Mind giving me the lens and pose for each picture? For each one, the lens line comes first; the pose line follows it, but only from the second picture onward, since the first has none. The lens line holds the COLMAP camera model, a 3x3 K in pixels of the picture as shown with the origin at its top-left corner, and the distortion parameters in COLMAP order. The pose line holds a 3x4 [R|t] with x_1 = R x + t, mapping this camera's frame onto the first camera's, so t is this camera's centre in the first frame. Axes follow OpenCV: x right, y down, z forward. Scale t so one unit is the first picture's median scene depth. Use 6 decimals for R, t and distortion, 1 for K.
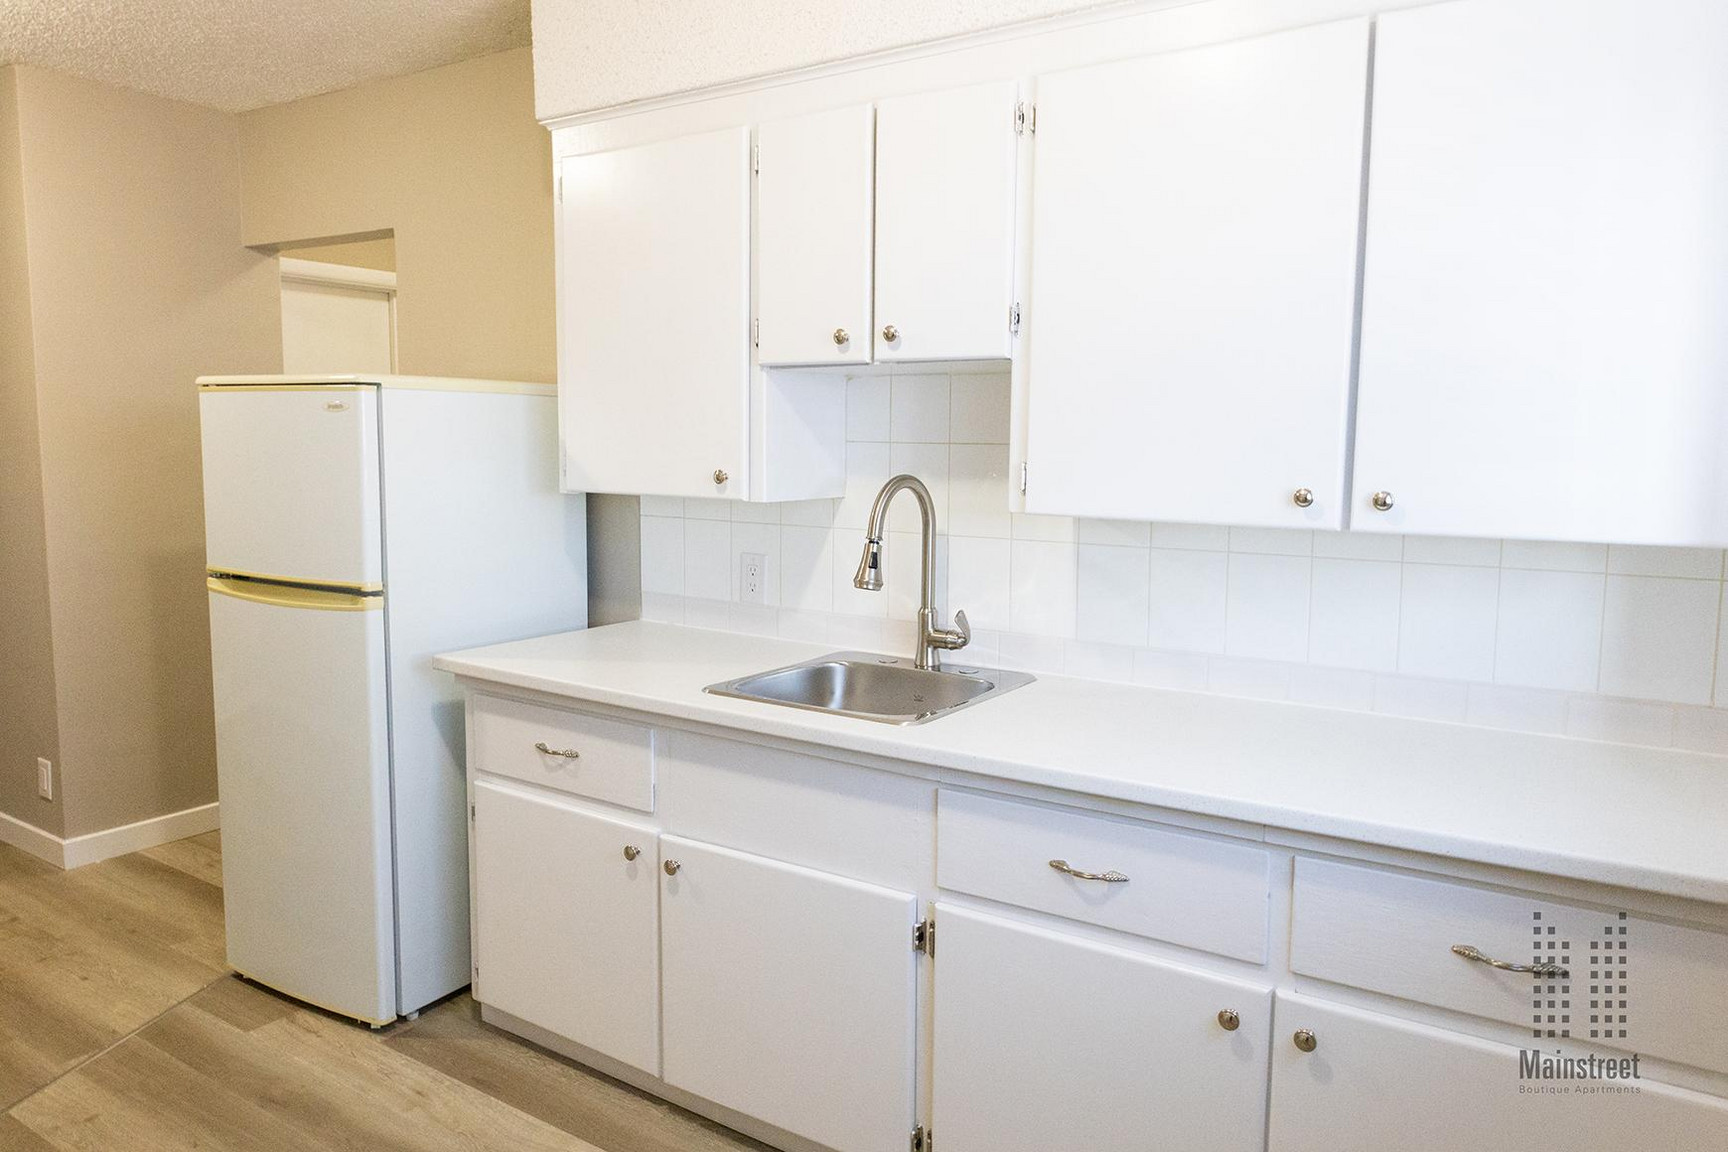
lens RADIAL K [[1224.4, 0, 864.0], [0, 1224.4, 576.0], [0, 0, 1]] dist [-0.000669, -0.002263]
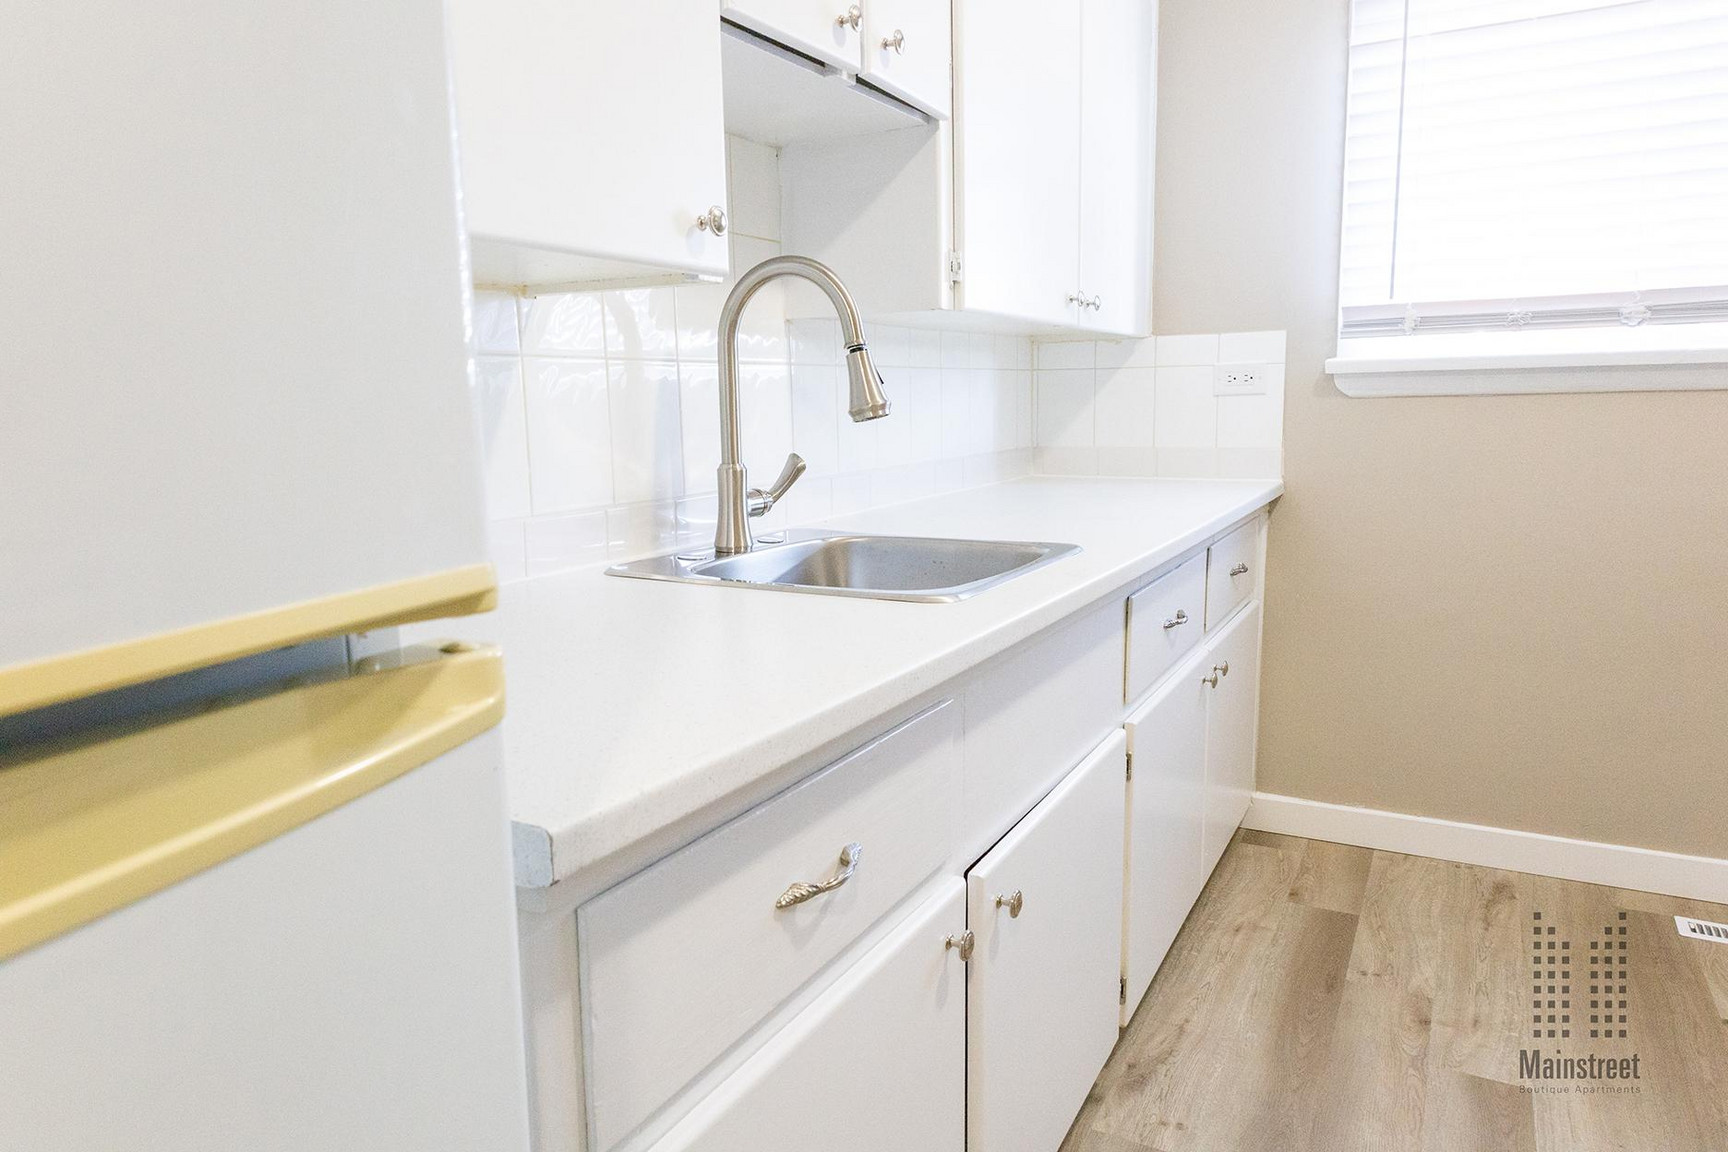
lens RADIAL K [[1124.3, 0, 864.0], [0, 1124.3, 576.0], [0, 0, 1]] dist [0.012190, 0.000034]
pose [[-0.107643, -0.161698, 0.980952, -0.594195], [0.132125, 0.975606, 0.175315, -0.014276], [-0.985371, 0.148480, -0.083653, 1.001785]]
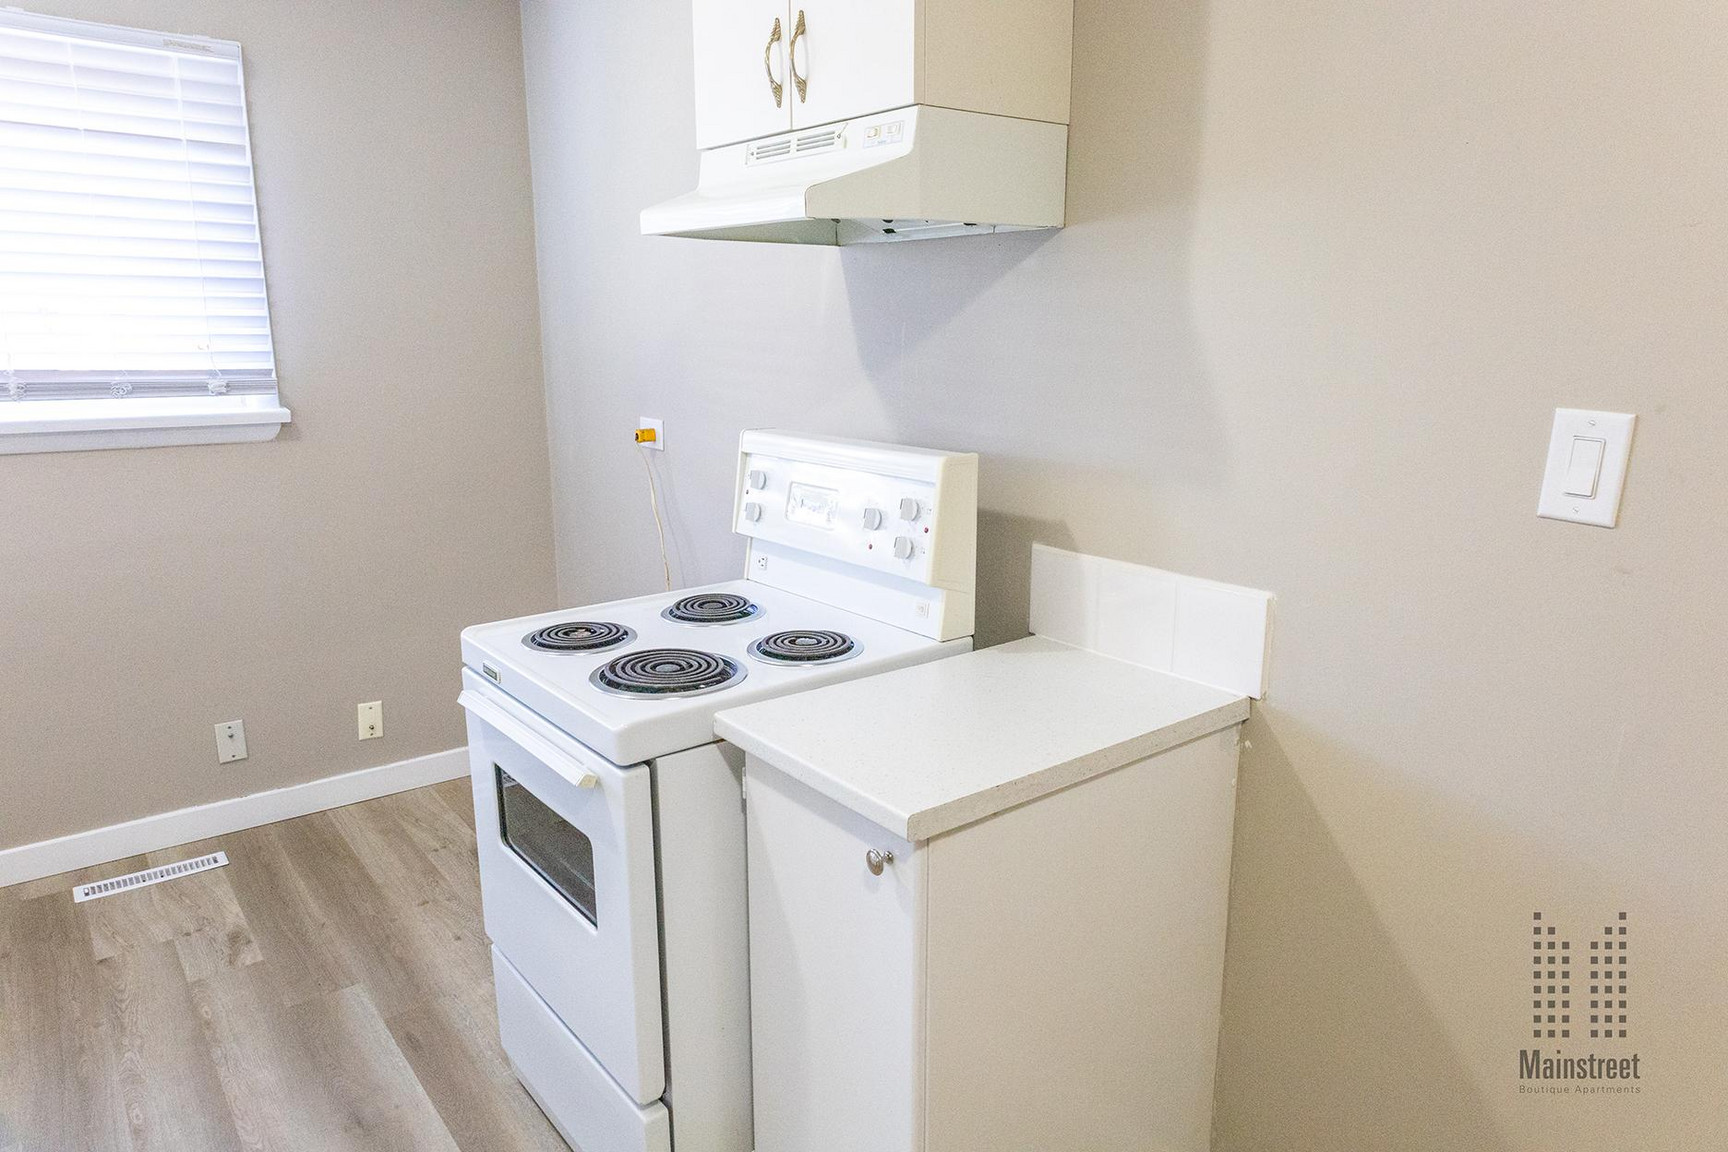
lens RADIAL K [[1124.3, 0, 864.0], [0, 1124.3, 576.0], [0, 0, 1]] dist [0.012190, 0.000034]
pose [[-0.953659, -0.085221, 0.288569, -0.843656], [0.013709, 0.945750, 0.324607, -0.136893], [-0.300577, 0.313520, -0.900754, 0.989334]]
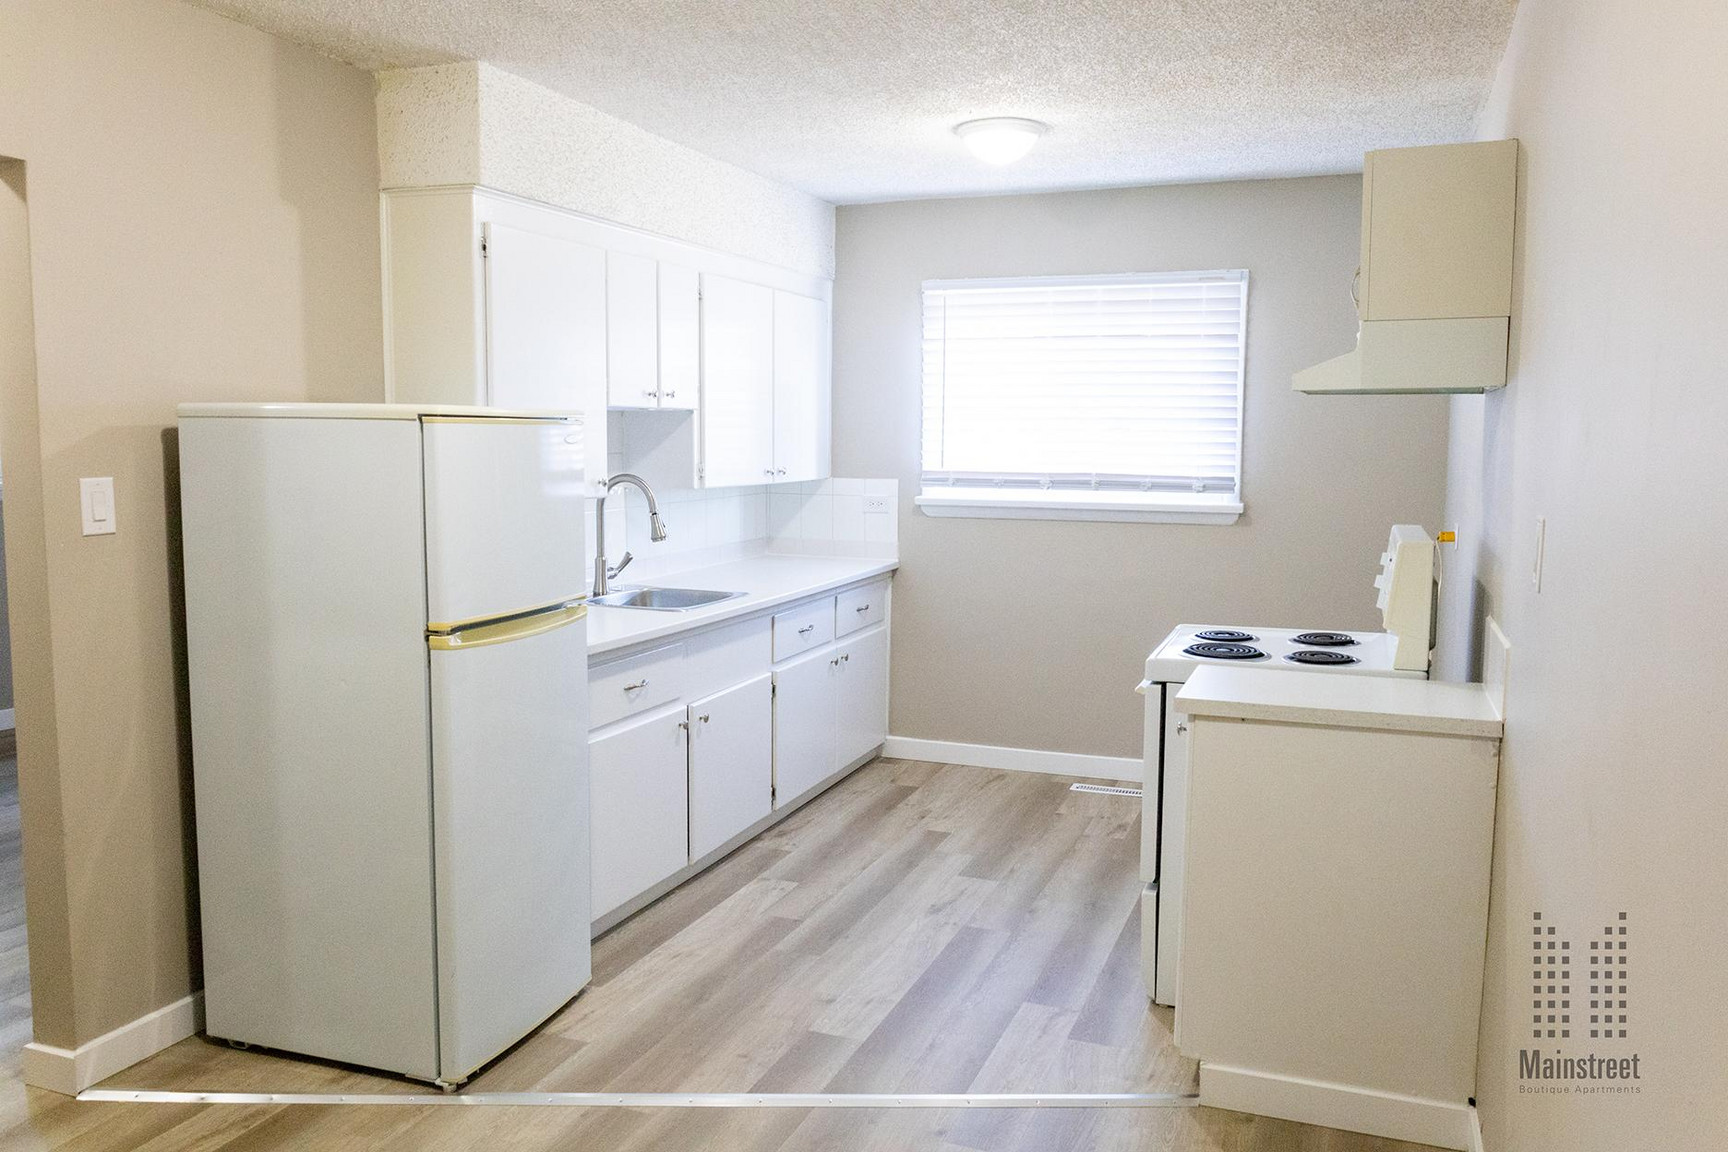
lens RADIAL K [[1330.2, 0, 901.3], [0, 1330.2, 571.4], [0, 0, 1]] dist [-0.095353, 0.000298]
pose [[-0.254498, -0.114455, 0.960276, -1.751843], [0.099926, 0.984544, 0.143831, -0.169668], [-0.961897, 0.132561, -0.239128, 1.052735]]
